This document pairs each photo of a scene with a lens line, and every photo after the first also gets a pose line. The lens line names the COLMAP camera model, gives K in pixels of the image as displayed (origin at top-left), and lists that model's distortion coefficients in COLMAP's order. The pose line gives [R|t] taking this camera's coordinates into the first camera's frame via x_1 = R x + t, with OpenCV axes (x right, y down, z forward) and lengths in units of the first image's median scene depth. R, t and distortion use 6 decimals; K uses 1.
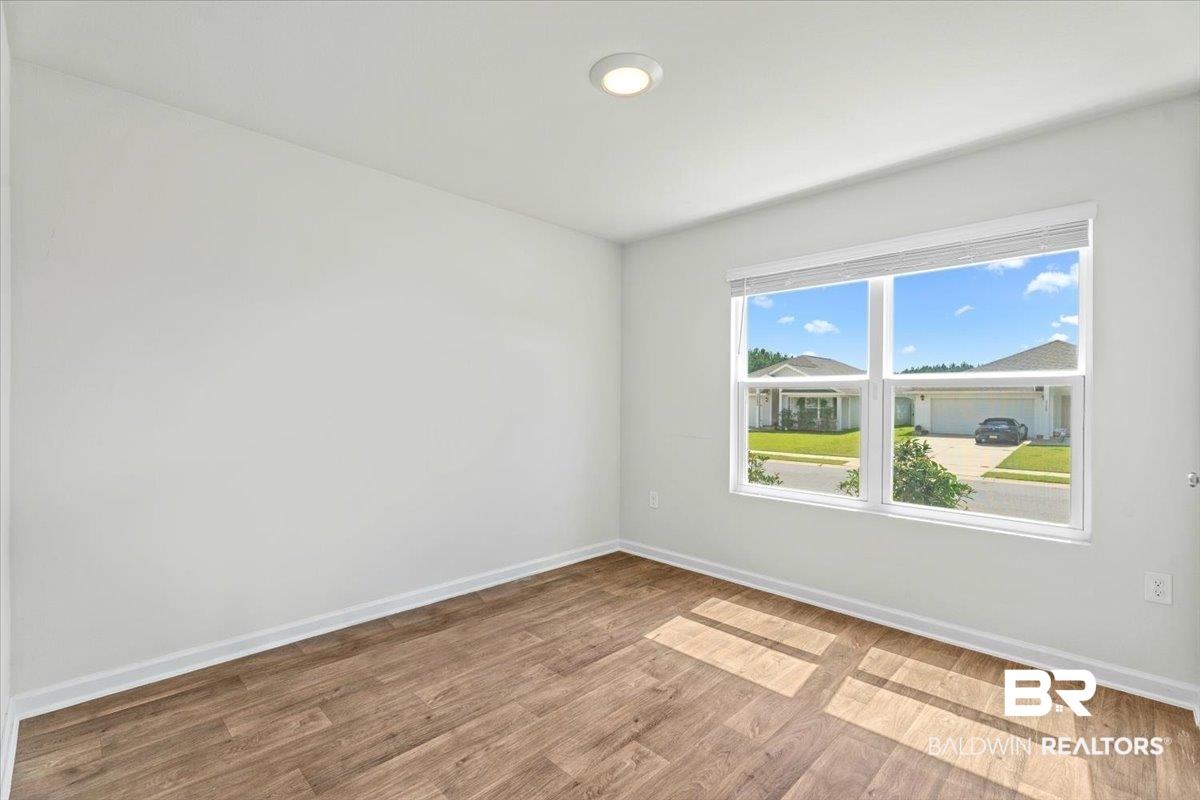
lens RADIAL K [[542.8, 0, 600.0], [0, 542.8, 400.0], [0, 0, 1]] dist [0.000994, -0.000608]
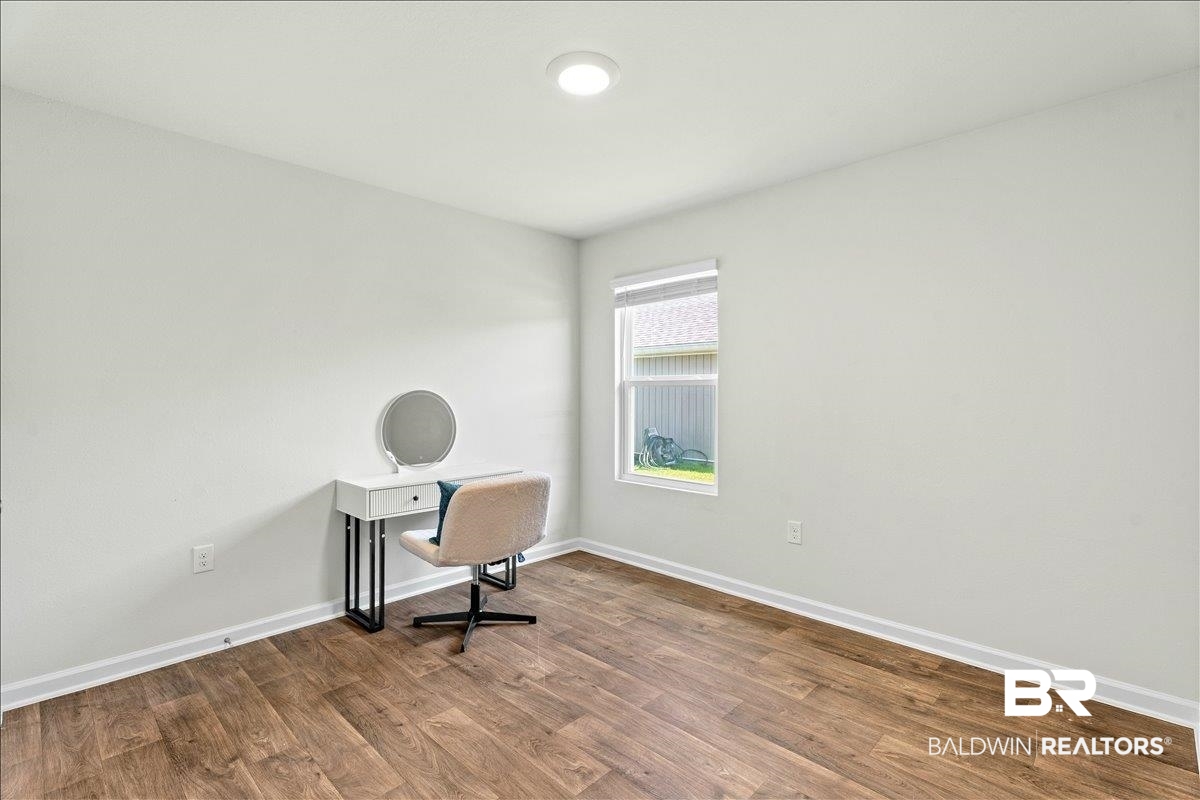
lens RADIAL K [[550.7, 0, 598.3], [0, 550.7, 425.8], [0, 0, 1]] dist [0.014014, -0.000206]
pose [[0.019219, 0.049117, -0.998608, 0.951527], [-0.009445, 0.998757, 0.048943, -0.001361], [0.999771, 0.008491, 0.019659, 0.934049]]
